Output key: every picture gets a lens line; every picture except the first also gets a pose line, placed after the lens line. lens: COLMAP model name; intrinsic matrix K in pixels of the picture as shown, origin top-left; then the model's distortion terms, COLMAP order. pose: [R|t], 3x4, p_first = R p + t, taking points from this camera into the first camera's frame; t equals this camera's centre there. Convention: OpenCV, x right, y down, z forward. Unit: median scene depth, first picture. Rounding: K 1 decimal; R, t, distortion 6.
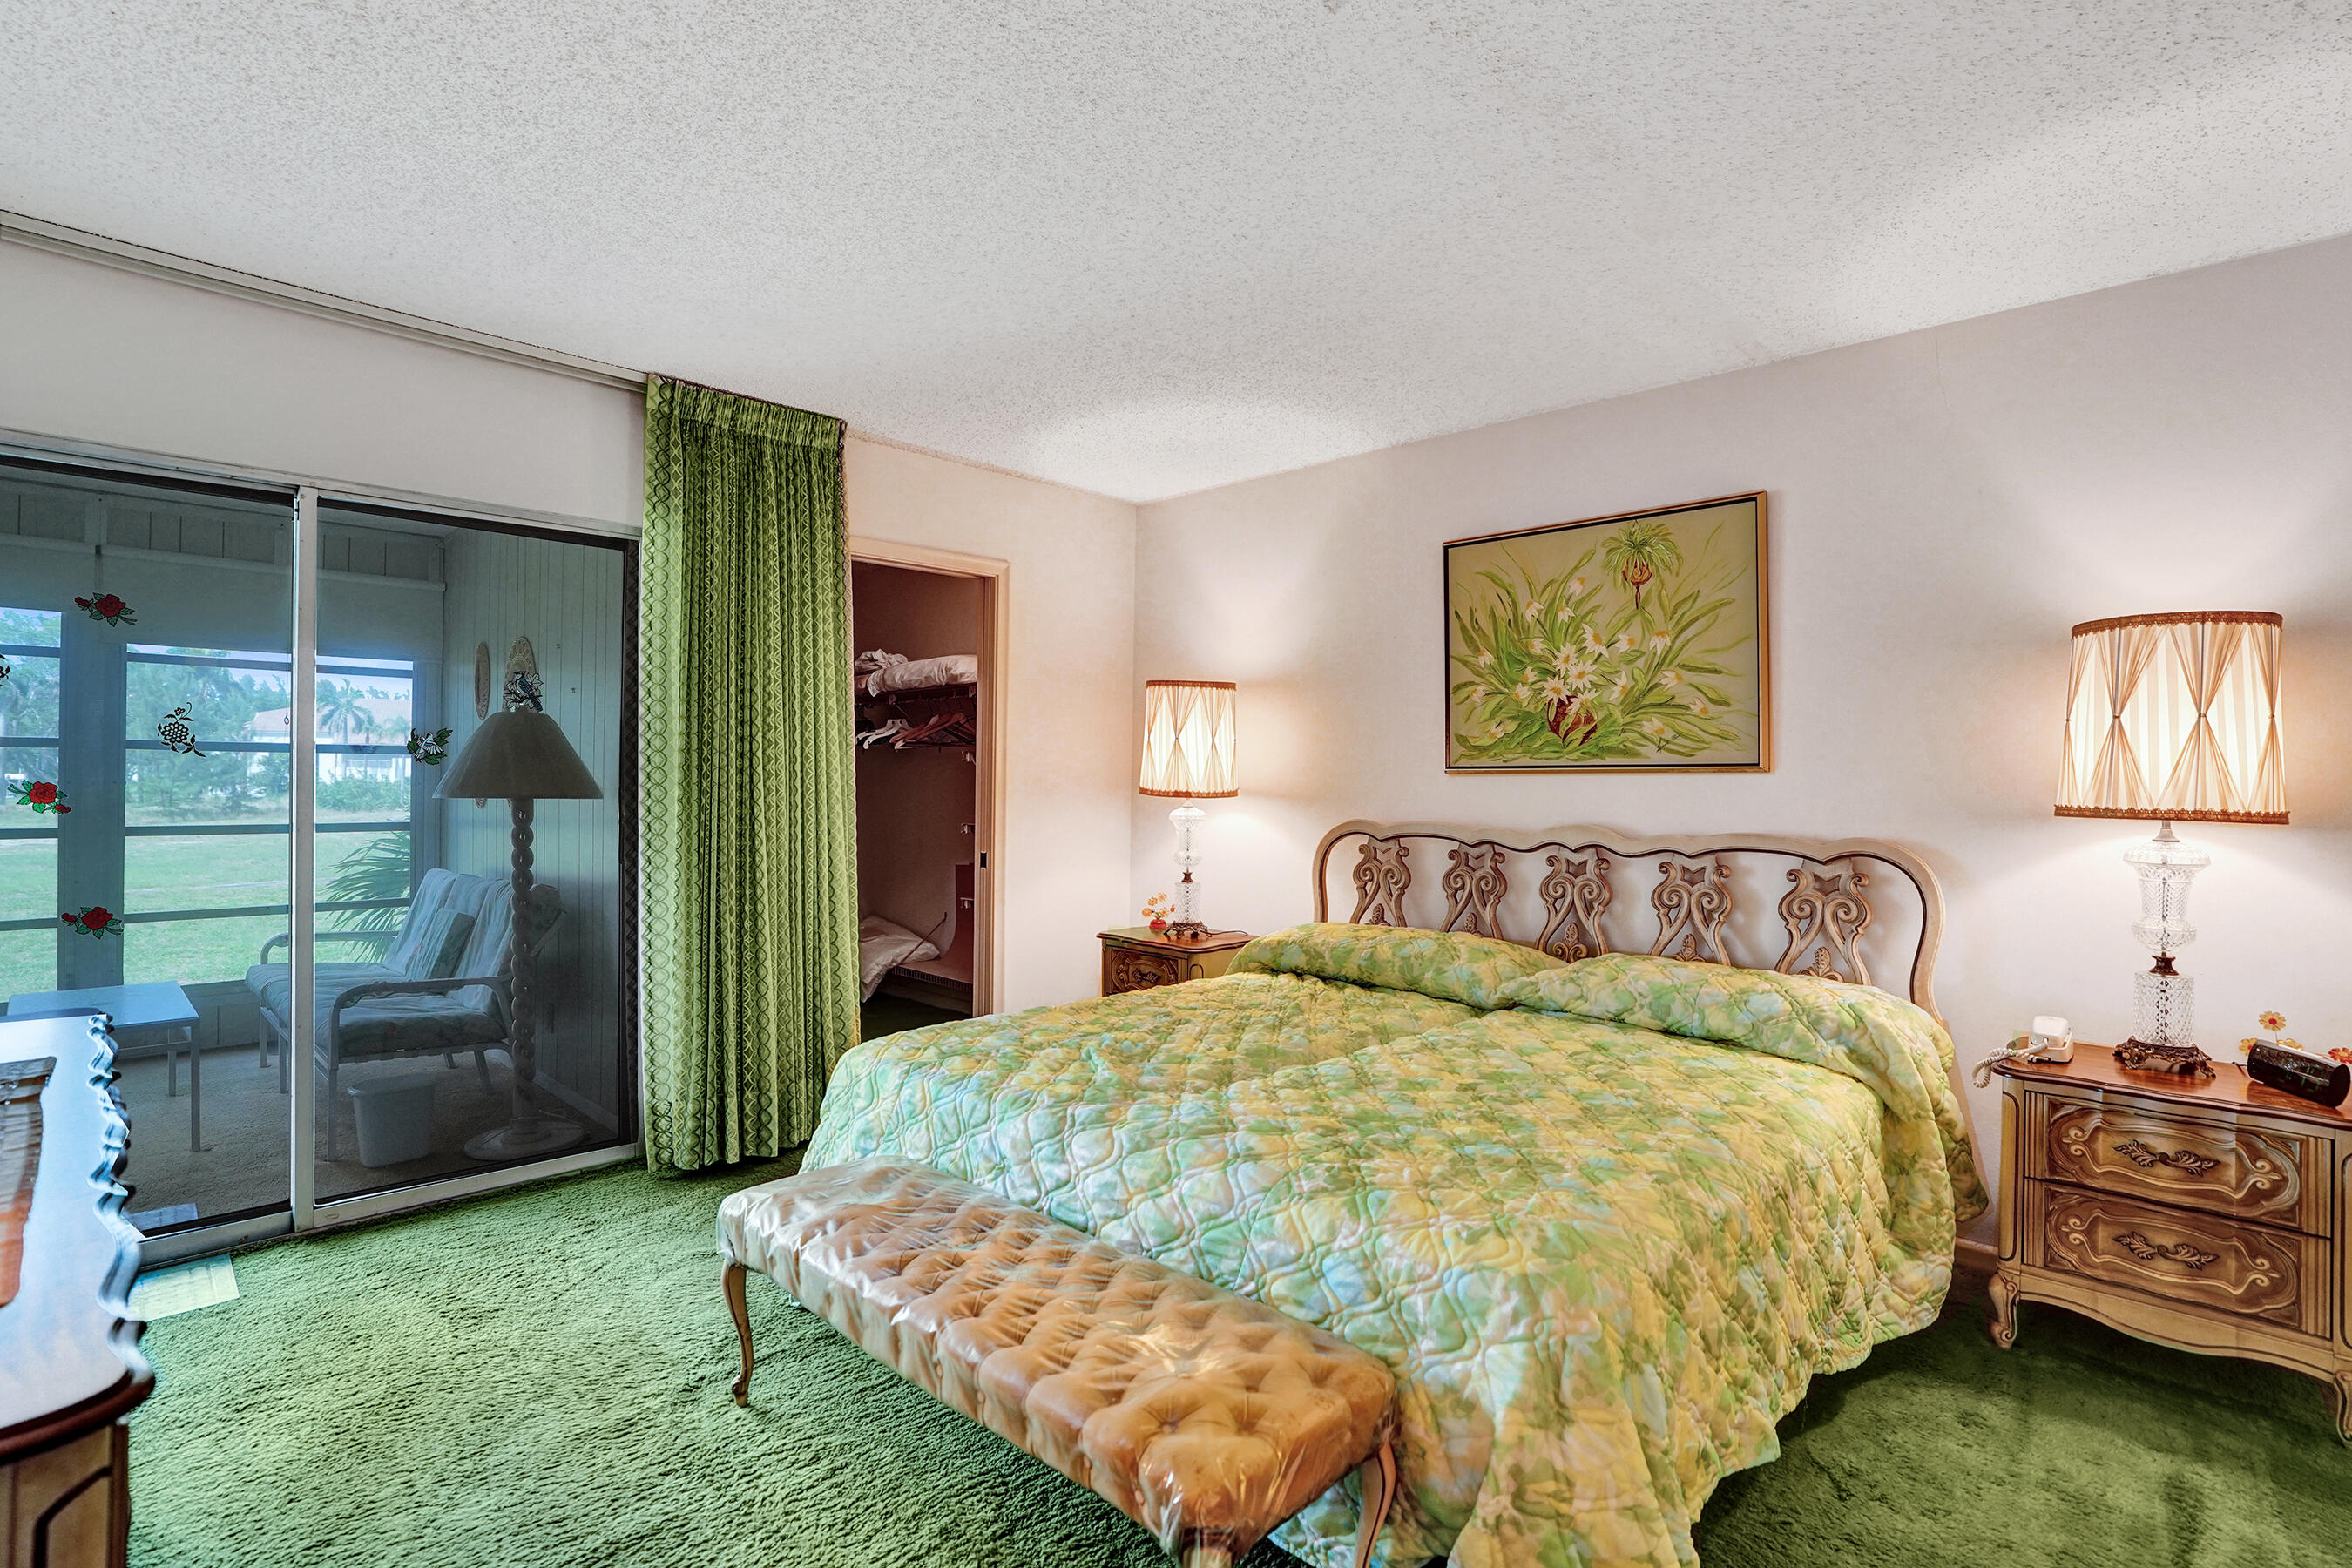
lens RADIAL K [[1132.0, 0, 1206.2], [0, 1132.0, 782.3], [0, 0, 1]] dist [-0.058135, 0.028574]
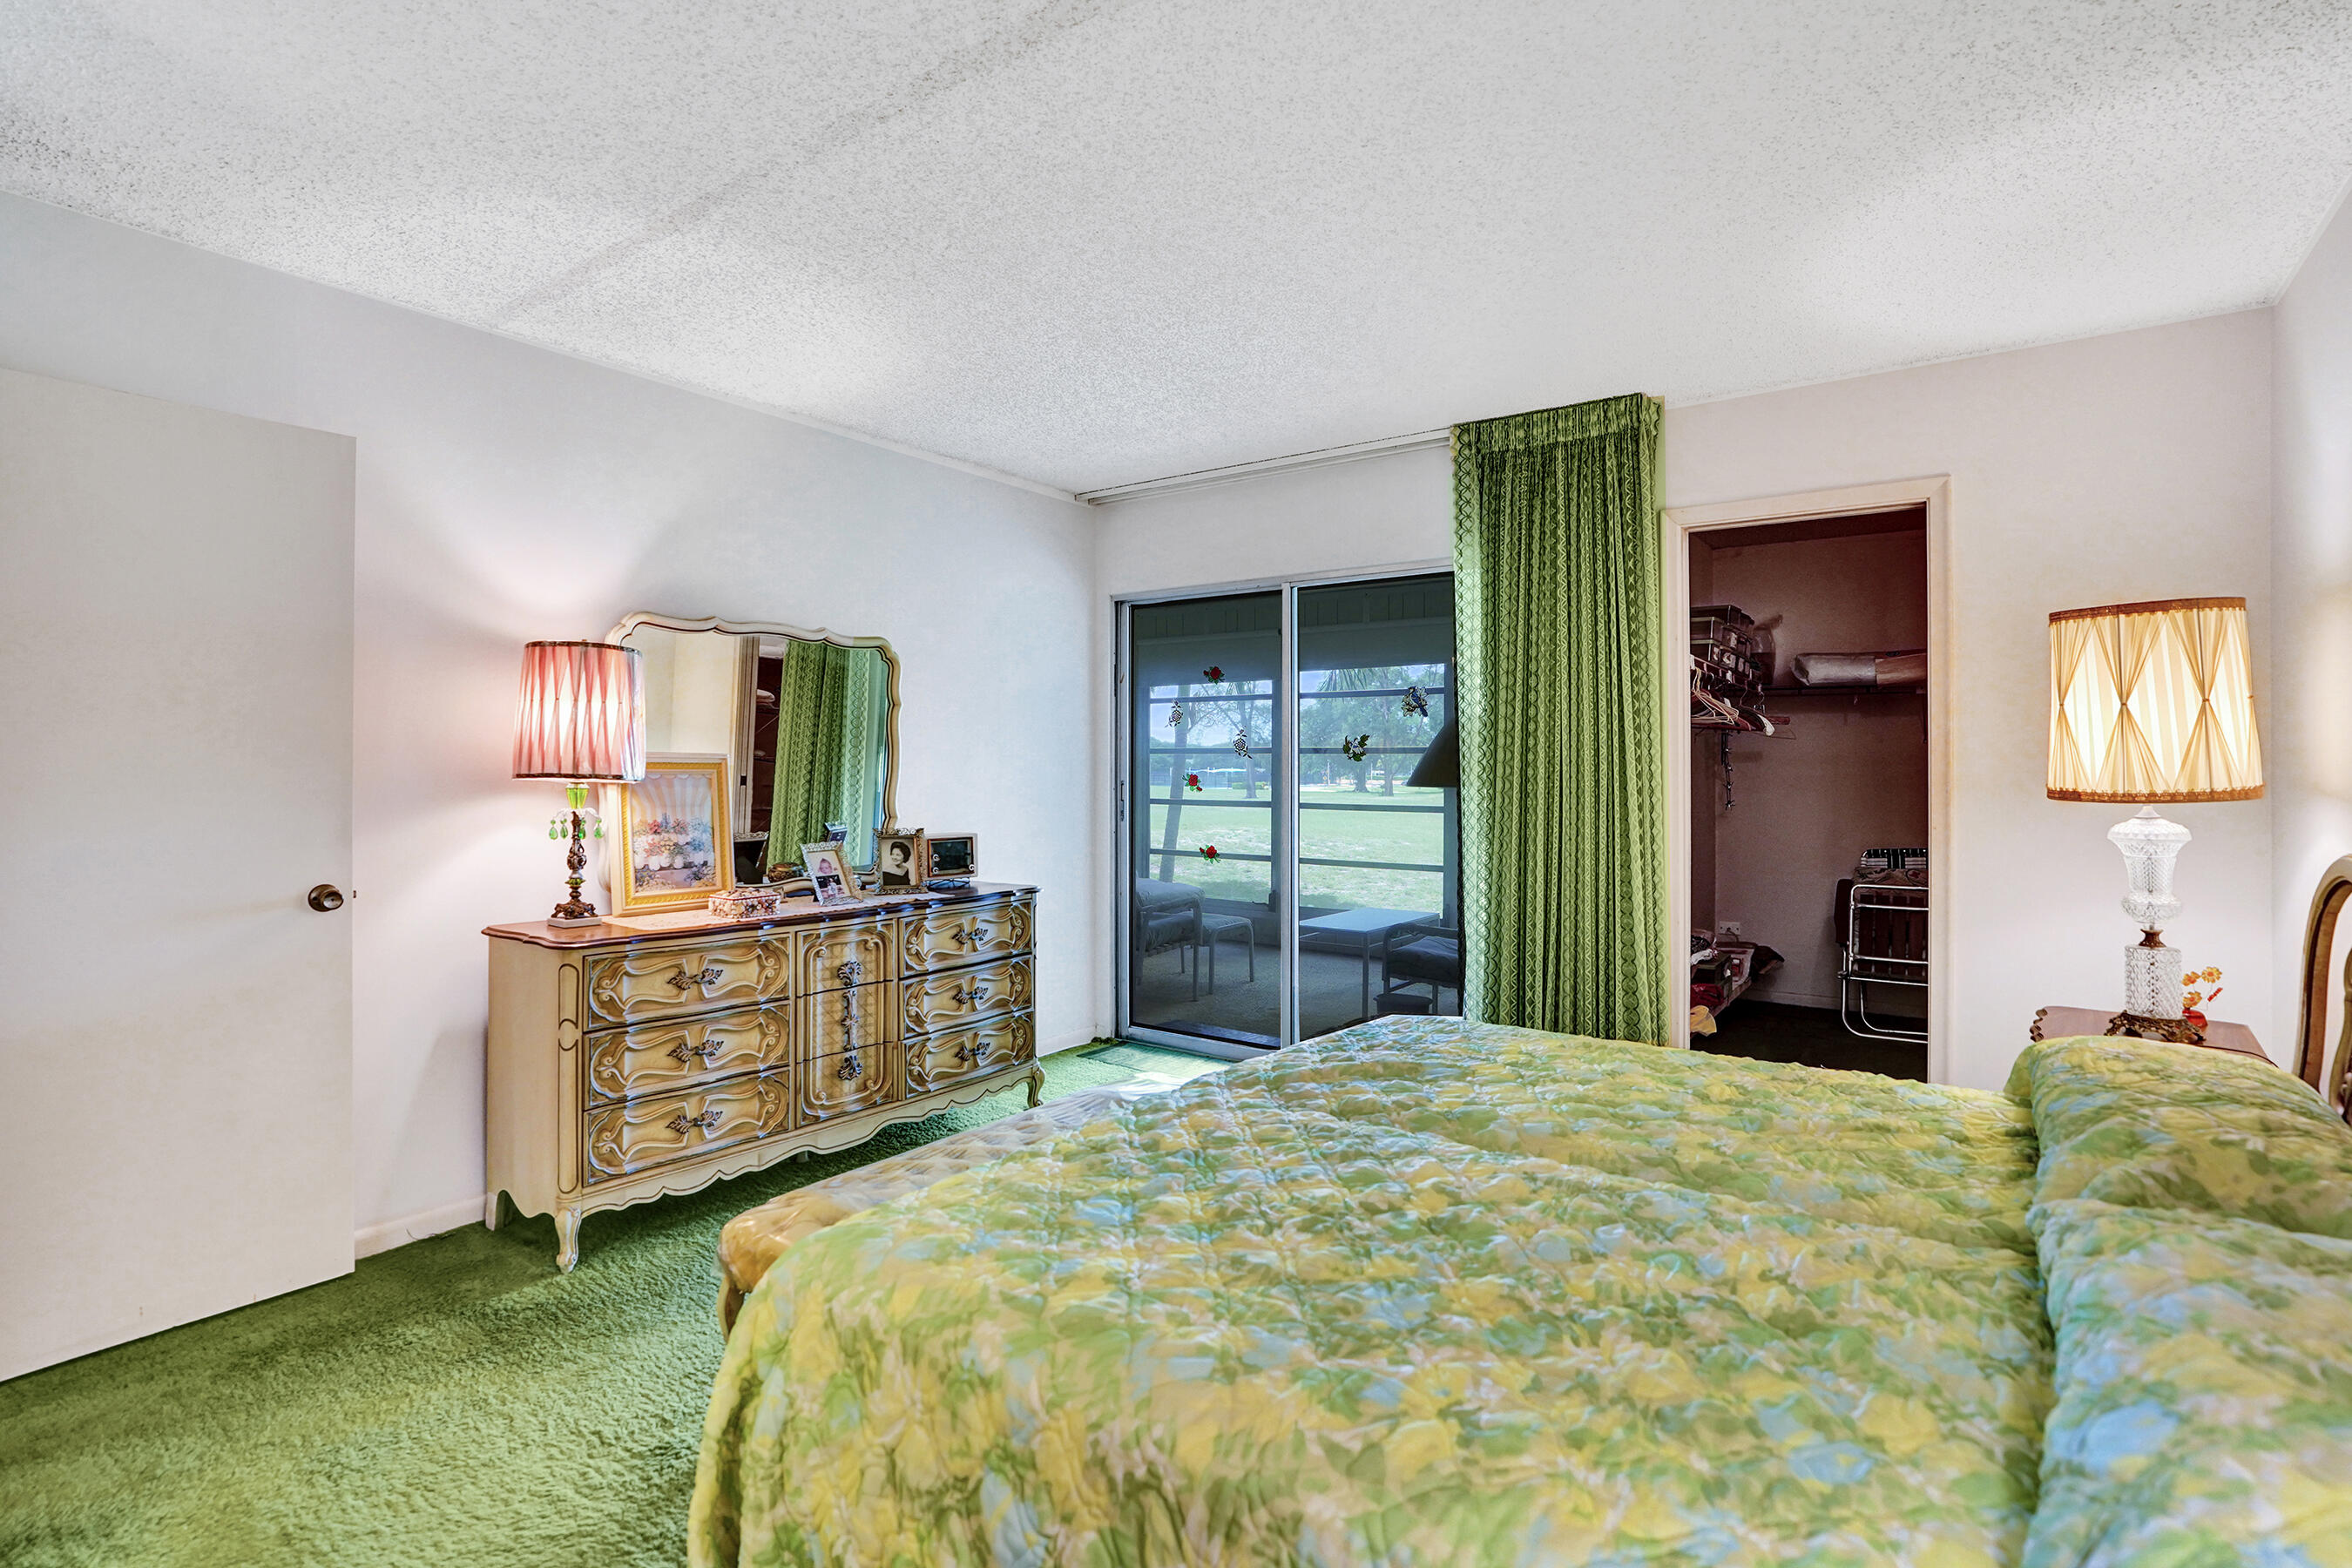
lens RADIAL K [[1165.9, 0, 1177.3], [0, 1165.9, 740.6], [0, 0, 1]] dist [-0.061758, 0.033379]
pose [[0.126816, -0.029733, -0.991480, 0.671710], [-0.005384, 0.999515, -0.030663, 0.002914], [0.991912, 0.009227, 0.126595, 0.564343]]
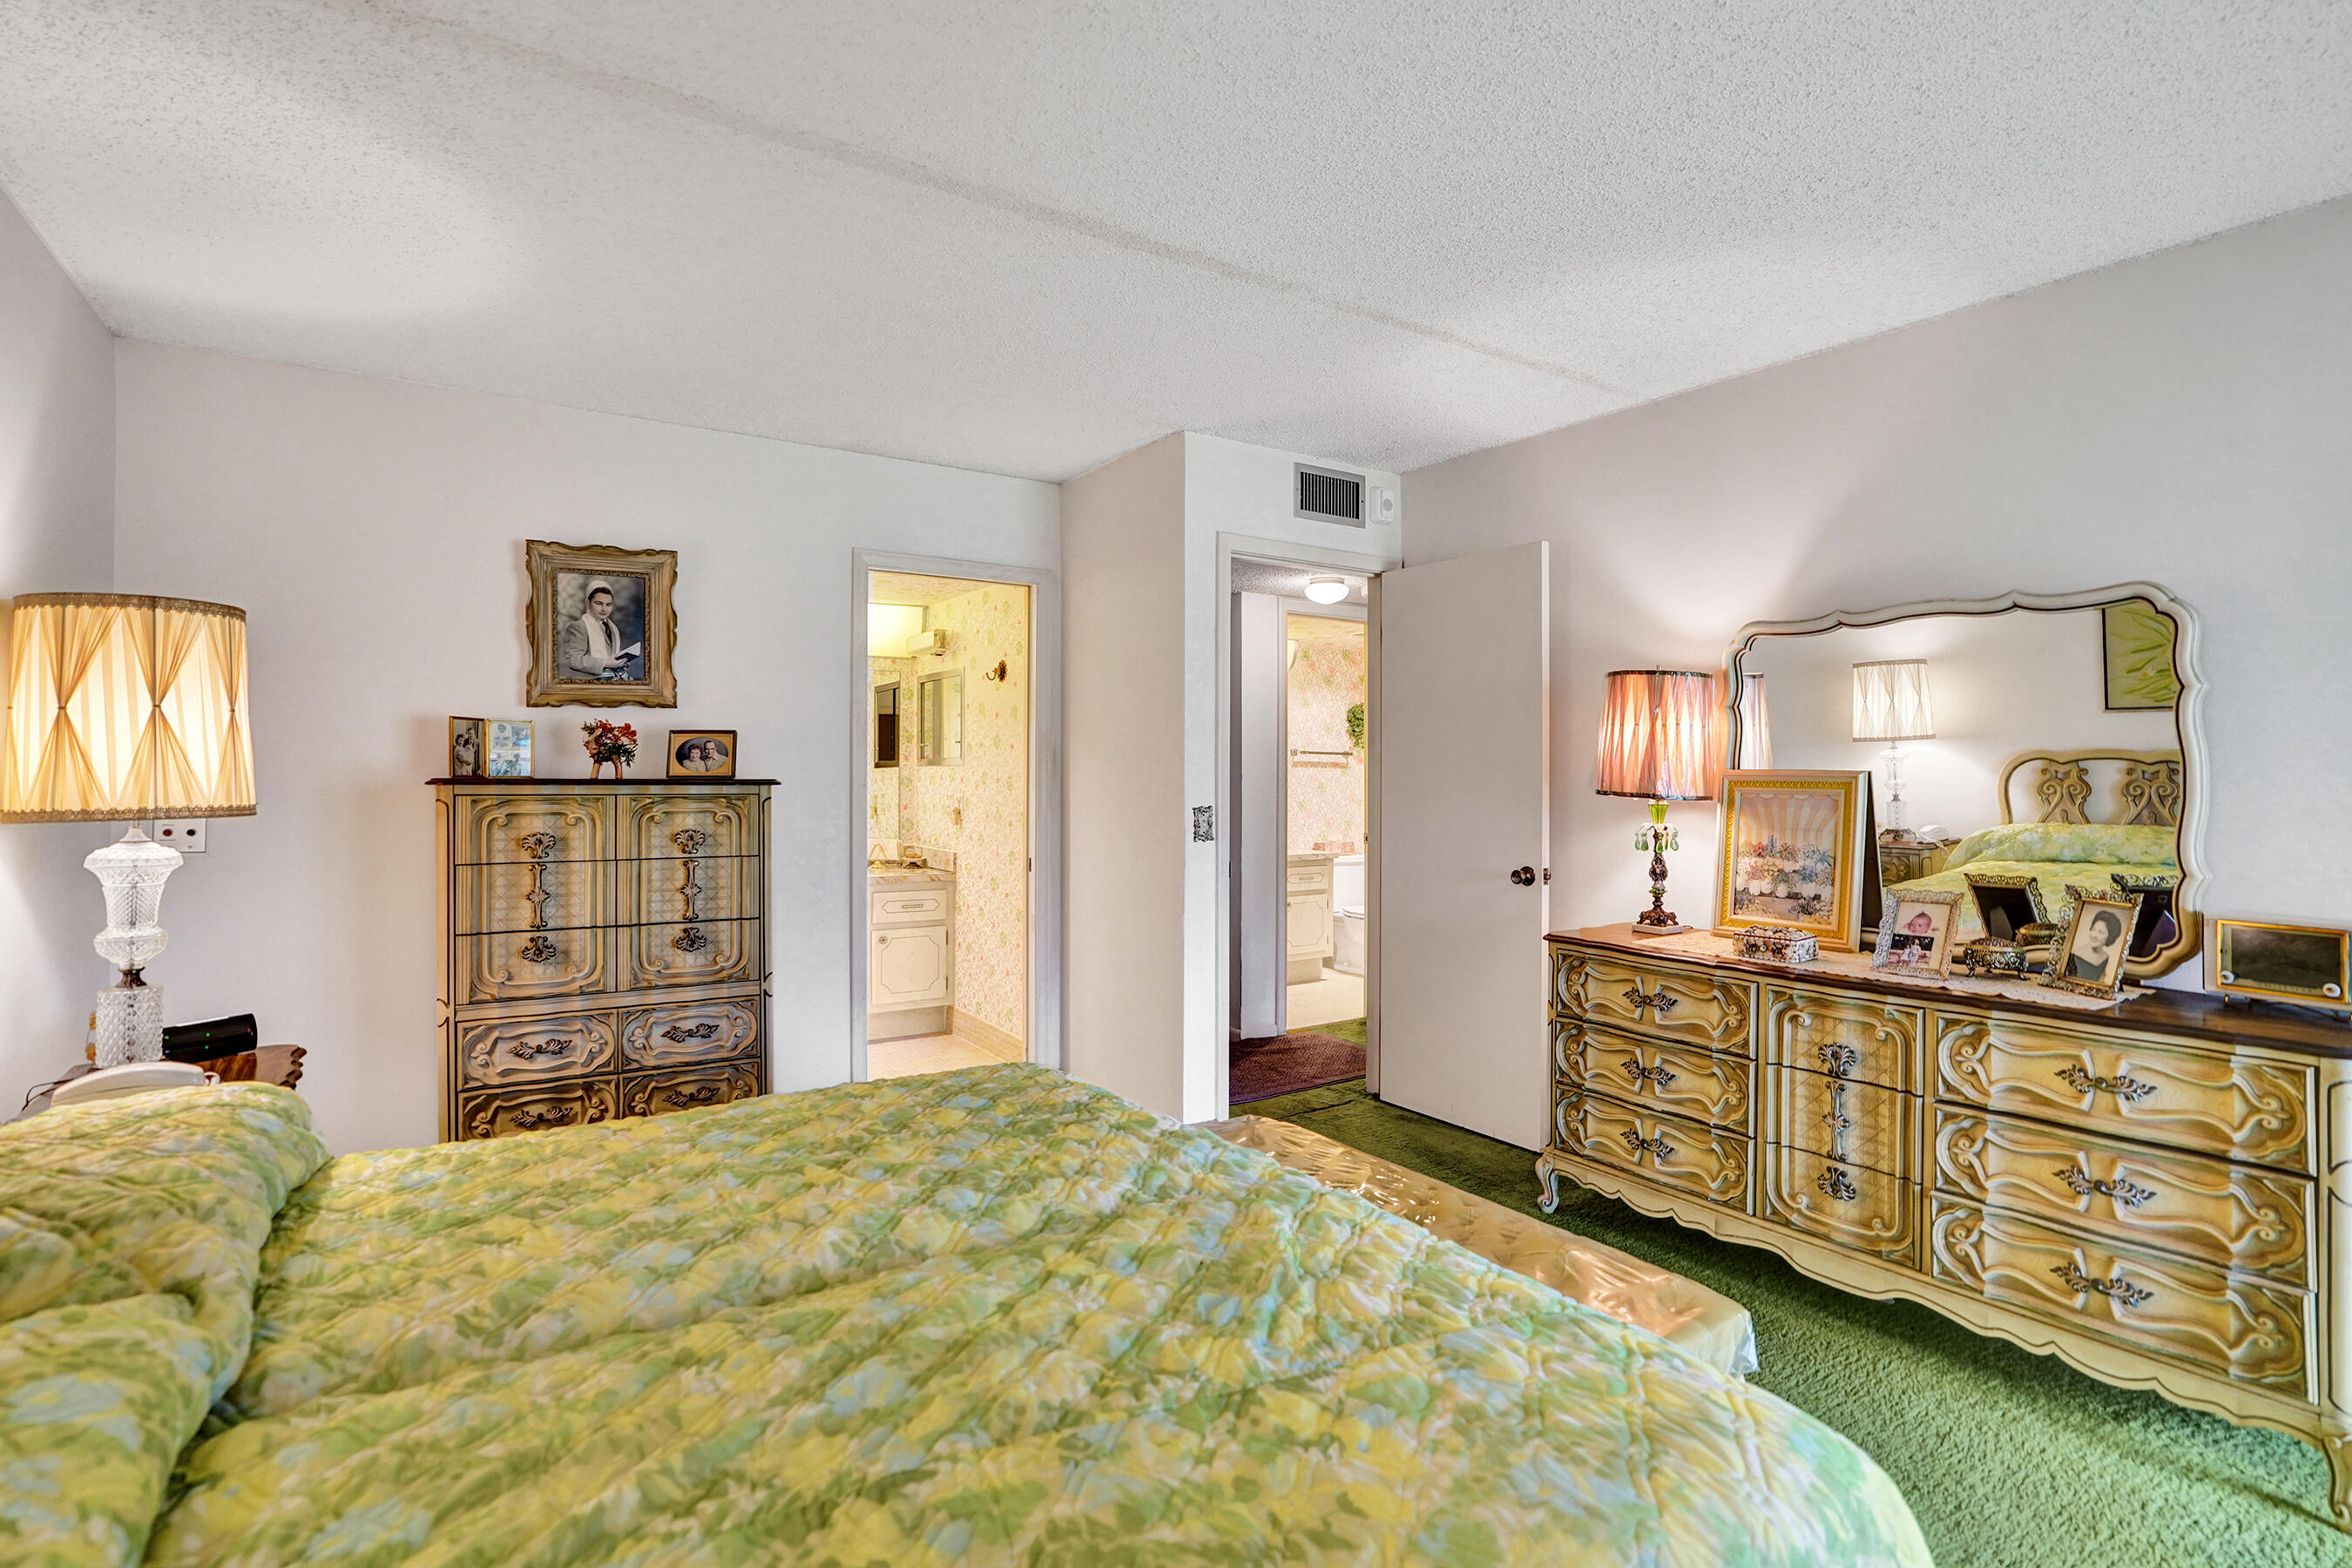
lens RADIAL K [[1152.5, 0, 1180.3], [0, 1152.5, 755.0], [0, 0, 1]] dist [-0.048415, 0.023459]
pose [[-0.974473, -0.009826, 0.224291, -0.136435], [-0.011223, 0.999925, -0.004955, -0.017875], [-0.224226, -0.007346, -0.974510, 1.264946]]
